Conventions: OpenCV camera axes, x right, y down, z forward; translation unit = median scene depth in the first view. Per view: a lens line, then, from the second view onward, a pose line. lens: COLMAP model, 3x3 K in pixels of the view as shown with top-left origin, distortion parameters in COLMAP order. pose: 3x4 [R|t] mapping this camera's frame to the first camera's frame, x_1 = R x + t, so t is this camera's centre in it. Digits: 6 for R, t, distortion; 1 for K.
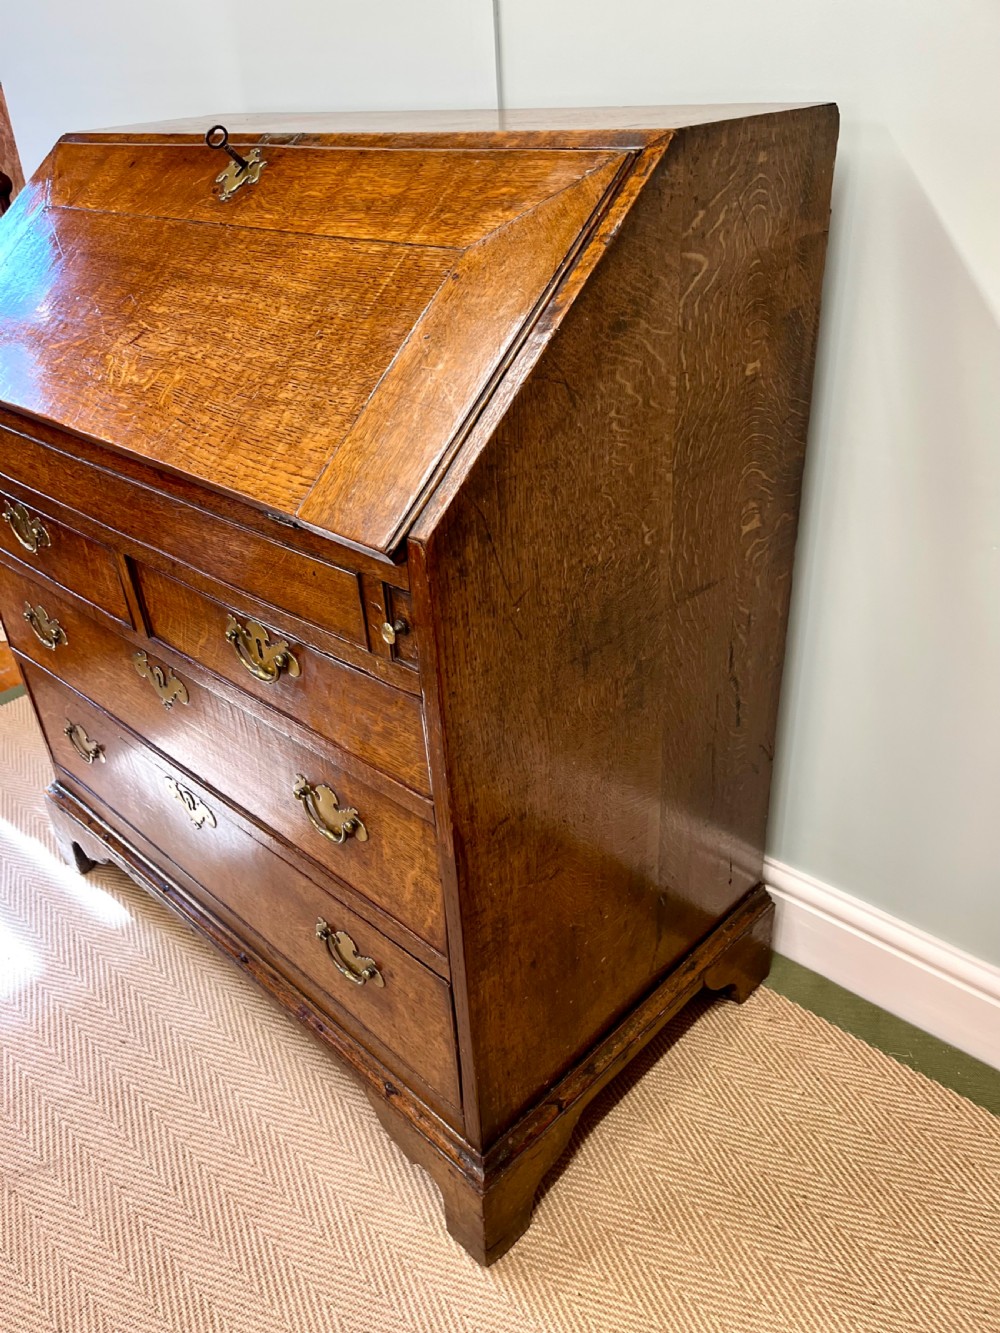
lens RADIAL K [[1015.7, 0, 493.5], [0, 1015.7, 671.3], [0, 0, 1]] dist [0.066717, -0.094682]
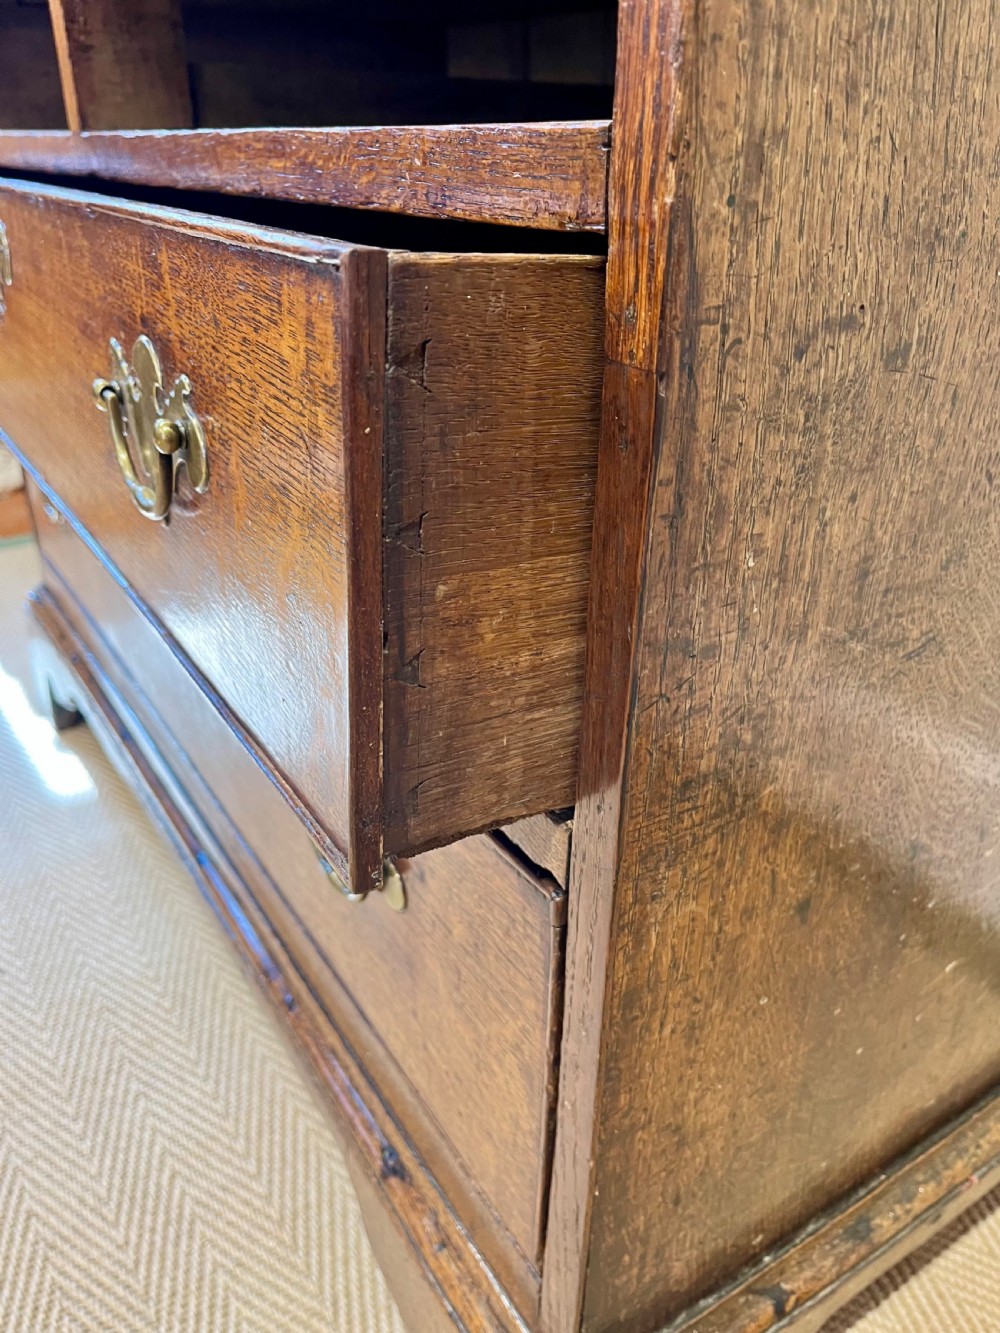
lens RADIAL K [[1015.7, 0, 505.5], [0, 1015.7, 679.3], [0, 0, 1]] dist [0.066717, -0.094682]
pose [[0.974280, 0.159515, -0.159164, -0.015791], [-0.168387, 0.984747, -0.043816, 0.216519], [0.149747, 0.069490, 0.986279, 0.565116]]
